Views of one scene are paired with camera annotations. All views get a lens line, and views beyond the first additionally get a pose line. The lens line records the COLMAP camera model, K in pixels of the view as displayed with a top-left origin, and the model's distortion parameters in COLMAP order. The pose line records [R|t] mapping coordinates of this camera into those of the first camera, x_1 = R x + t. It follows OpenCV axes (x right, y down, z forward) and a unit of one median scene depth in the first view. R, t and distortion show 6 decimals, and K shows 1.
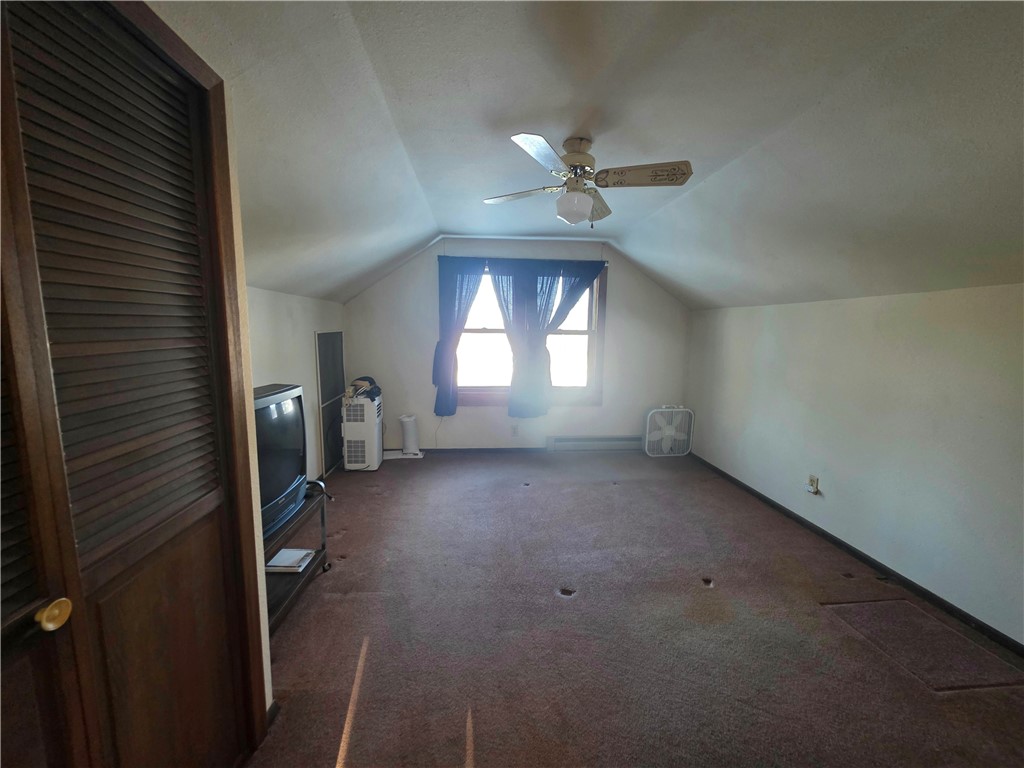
lens RADIAL K [[406.6, 0, 511.2], [0, 406.6, 384.4], [0, 0, 1]] dist [0.004072, -0.000759]
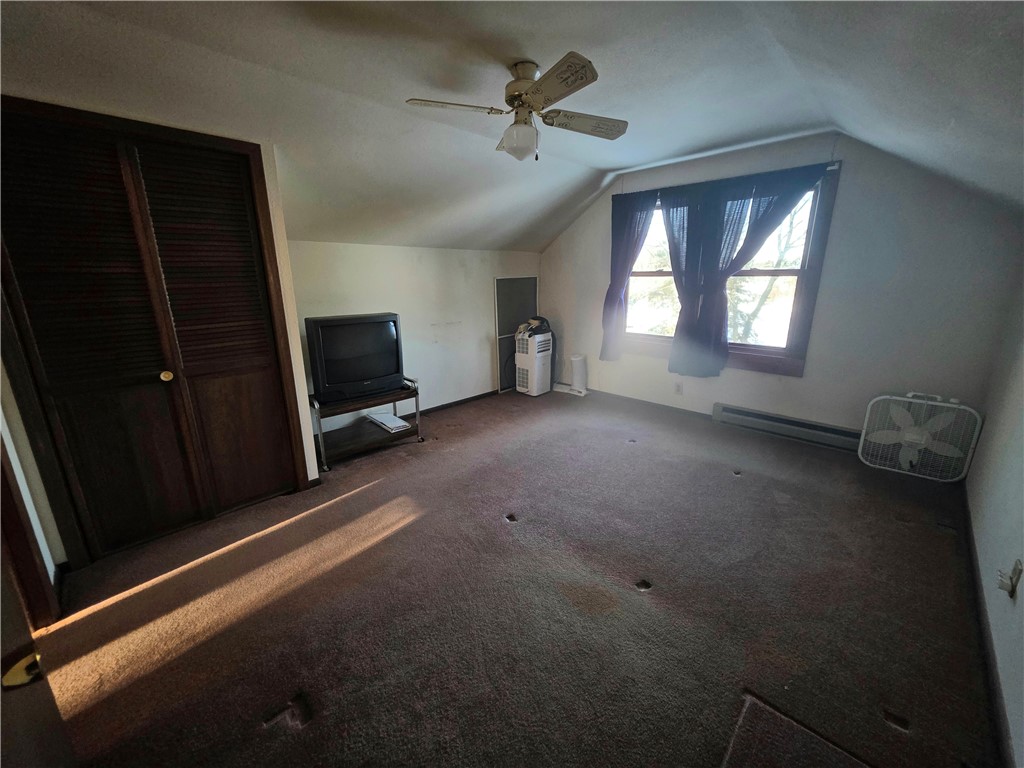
lens RADIAL K [[406.6, 0, 511.2], [0, 406.6, 384.4], [0, 0, 1]] dist [0.004072, -0.000759]
pose [[0.657475, 0.177494, -0.732272, 0.452434], [-0.082143, 0.982950, 0.164503, -0.012459], [0.748985, -0.048006, 0.660845, 0.151480]]
